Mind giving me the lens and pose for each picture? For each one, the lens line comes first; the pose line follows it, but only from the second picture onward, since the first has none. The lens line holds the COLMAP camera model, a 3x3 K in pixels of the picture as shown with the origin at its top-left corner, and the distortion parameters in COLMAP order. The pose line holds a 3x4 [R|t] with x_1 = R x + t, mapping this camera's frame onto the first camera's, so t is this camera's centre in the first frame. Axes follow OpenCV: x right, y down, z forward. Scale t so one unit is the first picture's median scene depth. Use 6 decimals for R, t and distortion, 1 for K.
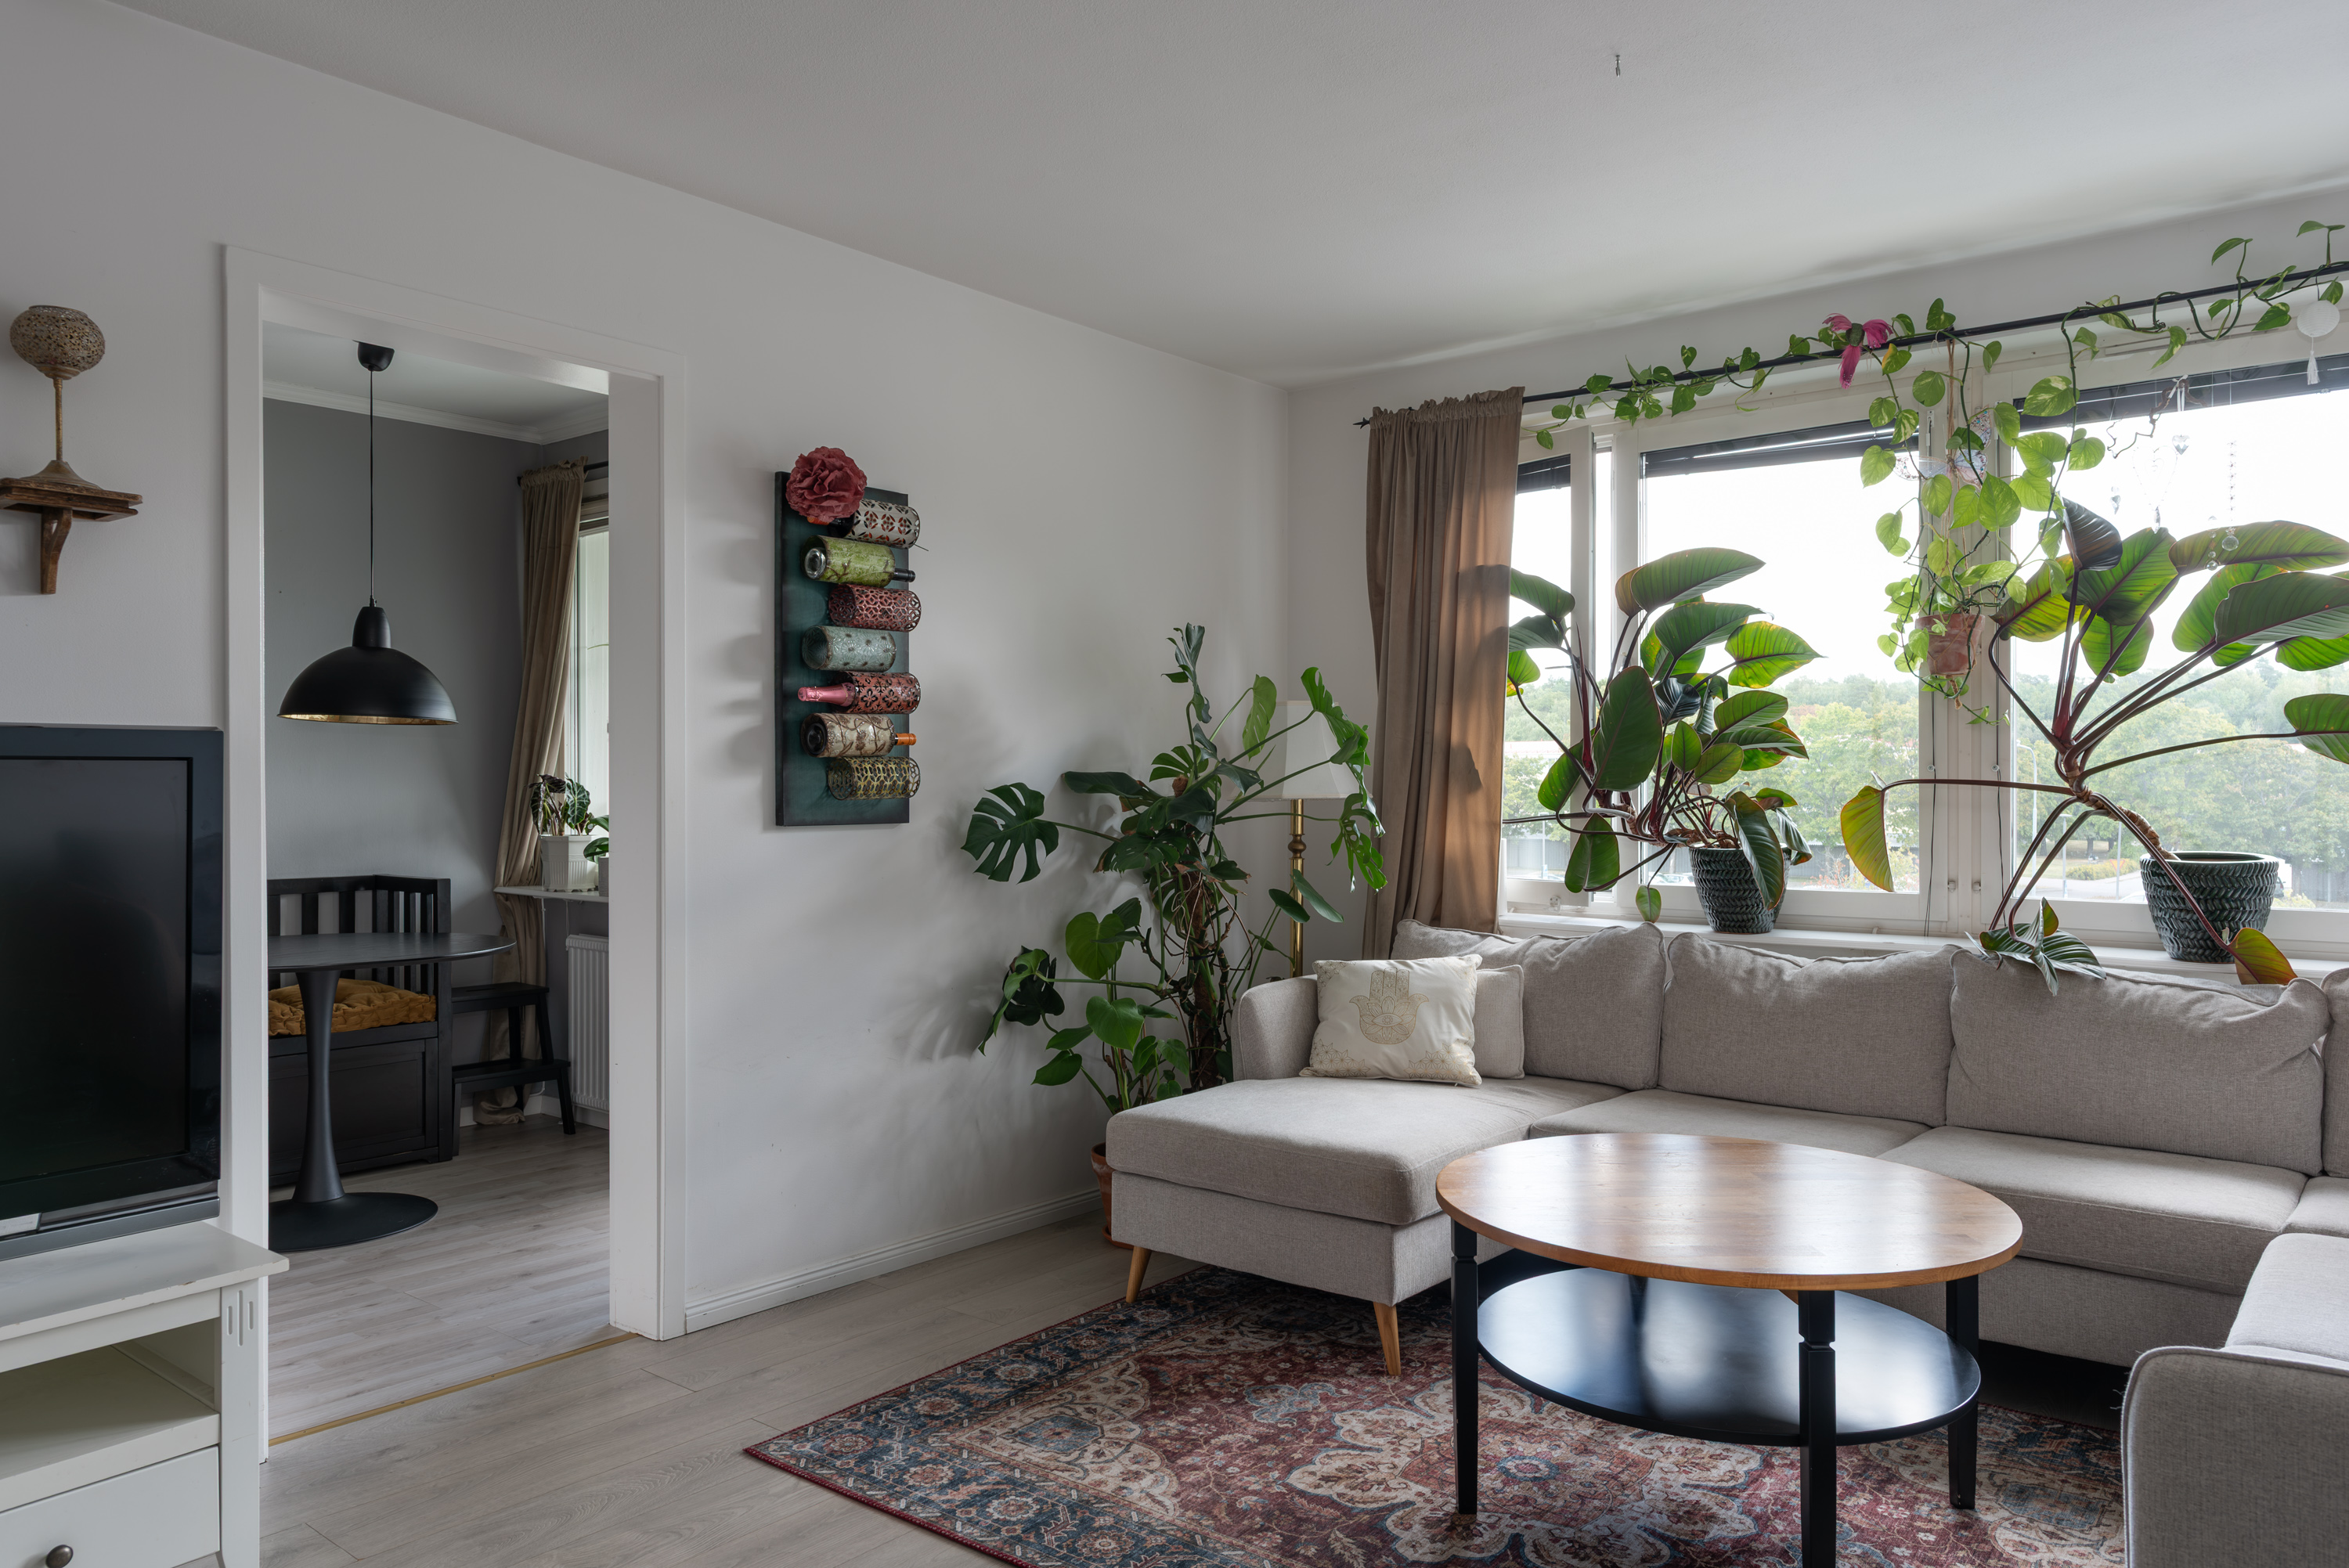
lens RADIAL K [[1583.4, 0, 1174.5], [0, 1583.4, 784.0], [0, 0, 1]] dist [-0.003557, 0.000879]
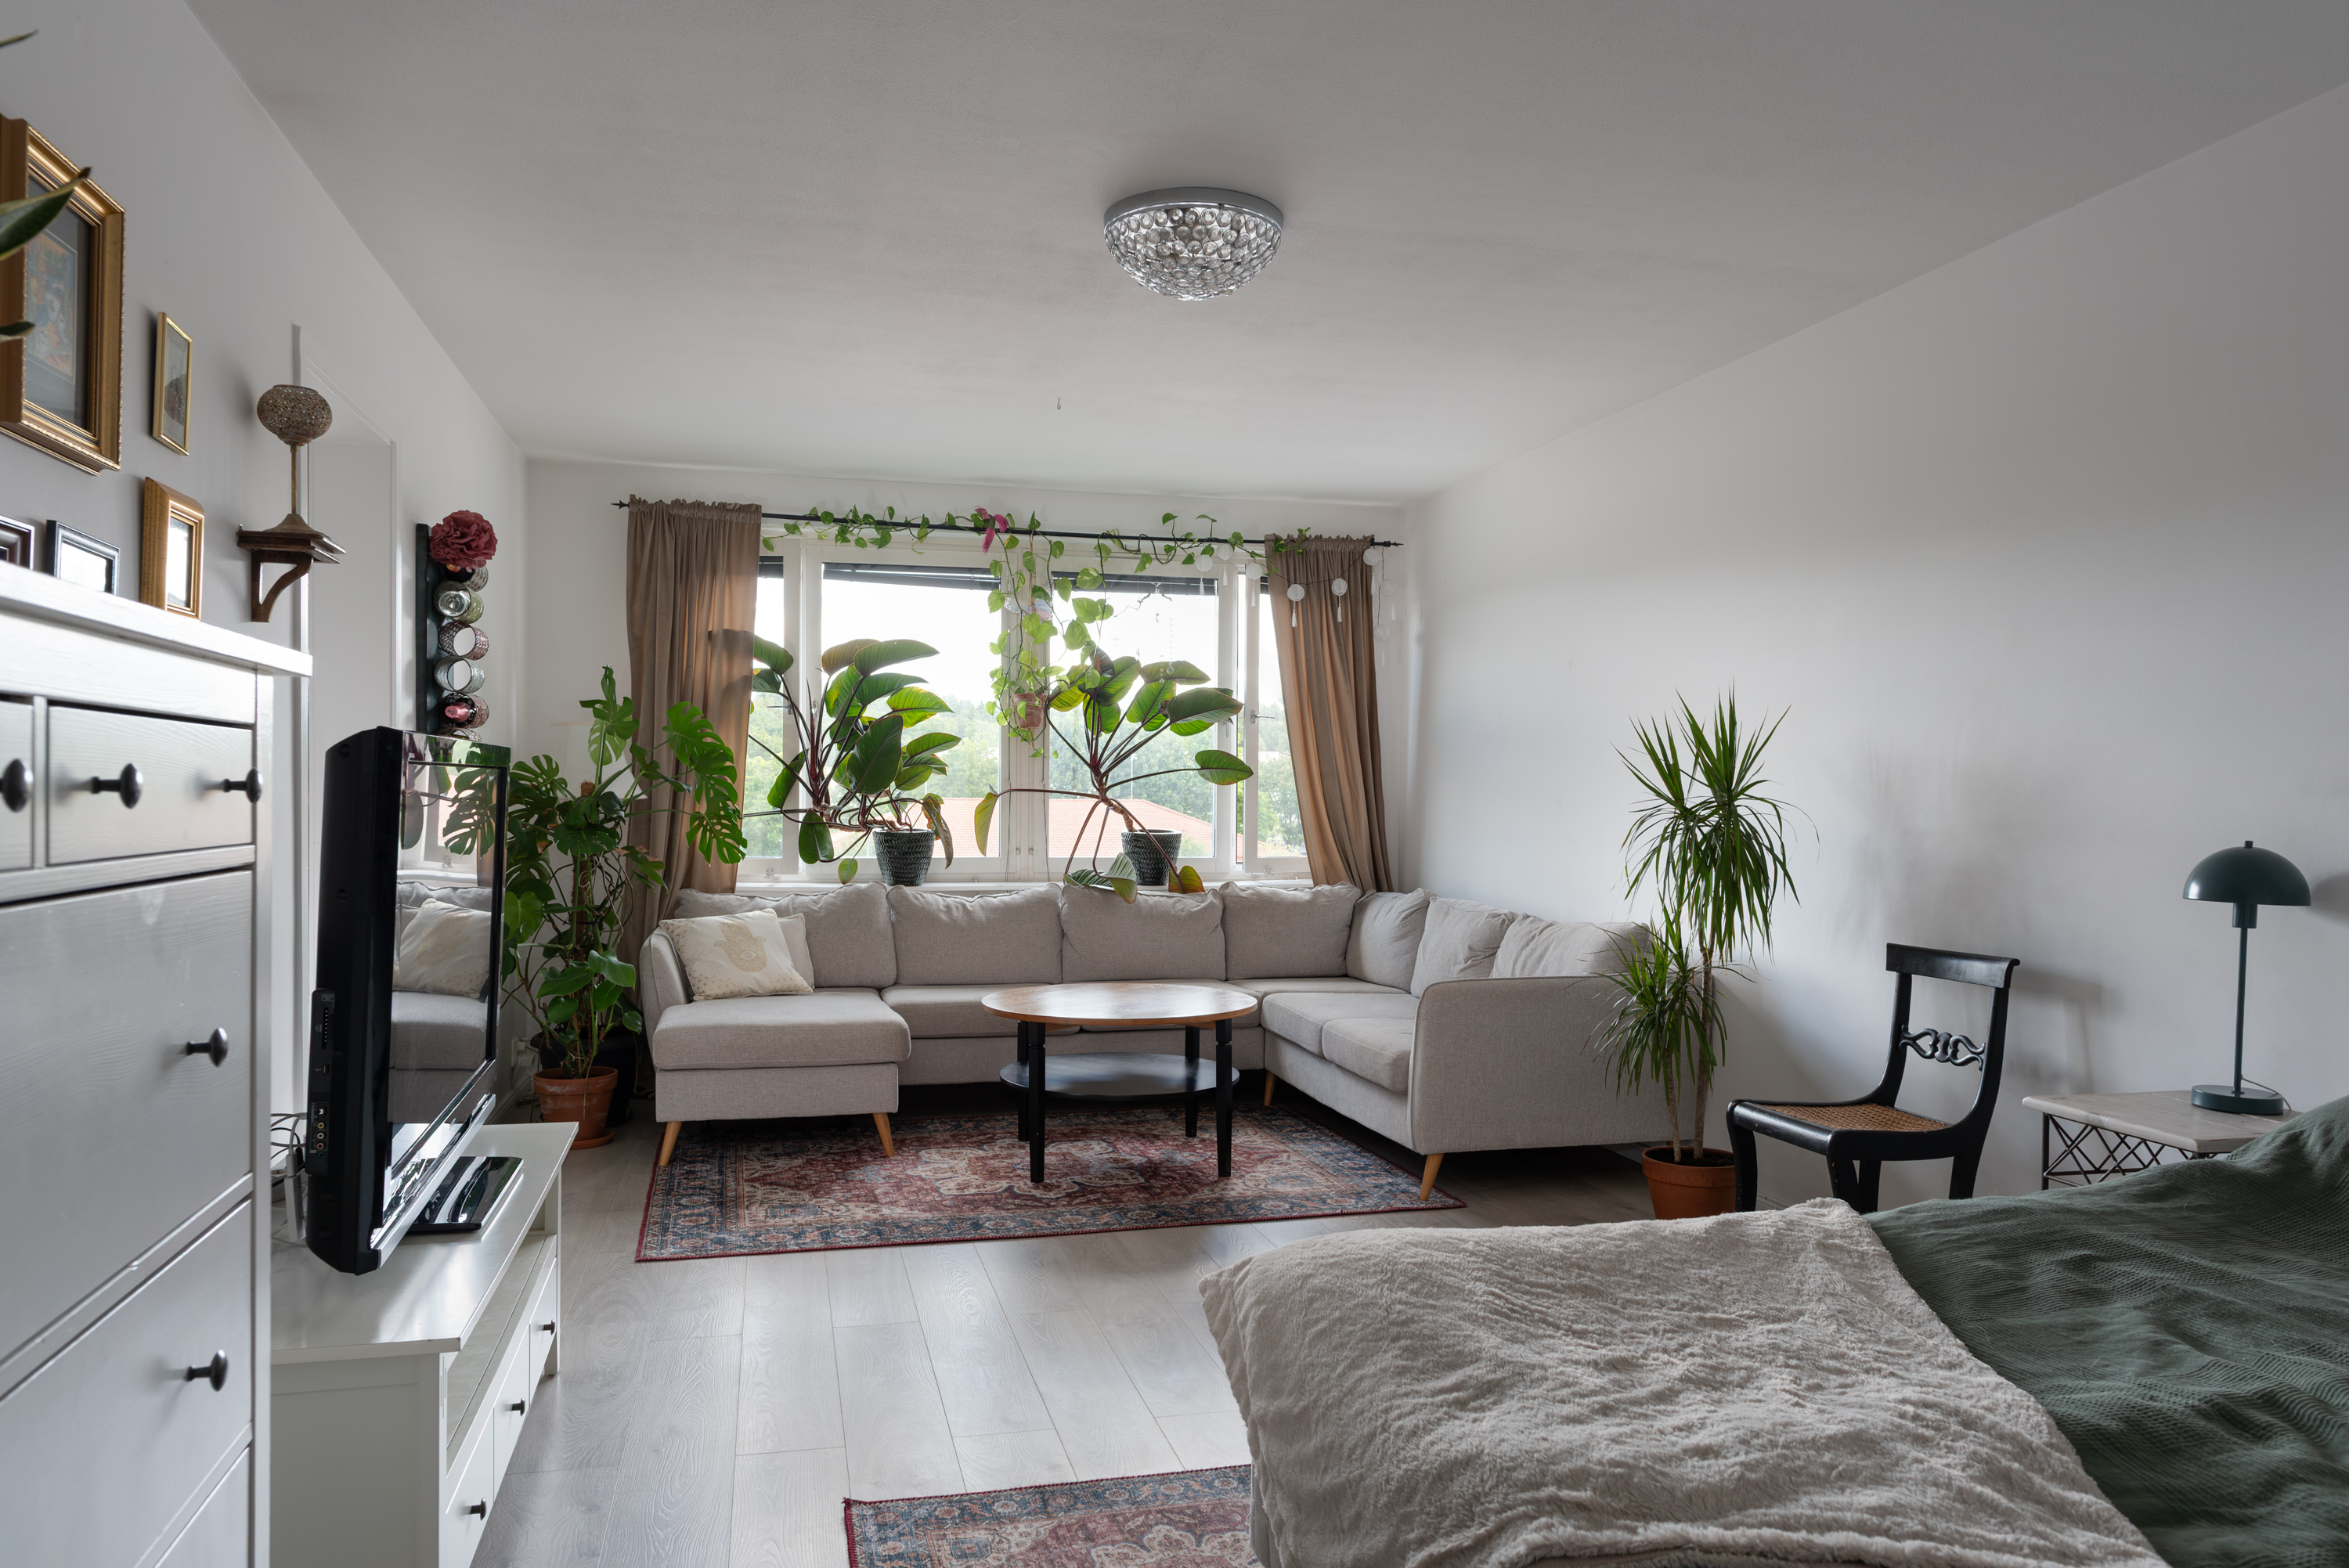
lens RADIAL K [[1589.7, 0, 1171.2], [0, 1589.7, 789.0], [0, 0, 1]] dist [0.001098, -0.001953]
pose [[0.601592, 0.008861, 0.798754, -0.801639], [-0.011003, 0.999936, -0.002806, 0.000228], [-0.798728, -0.007101, 0.601651, -0.162886]]
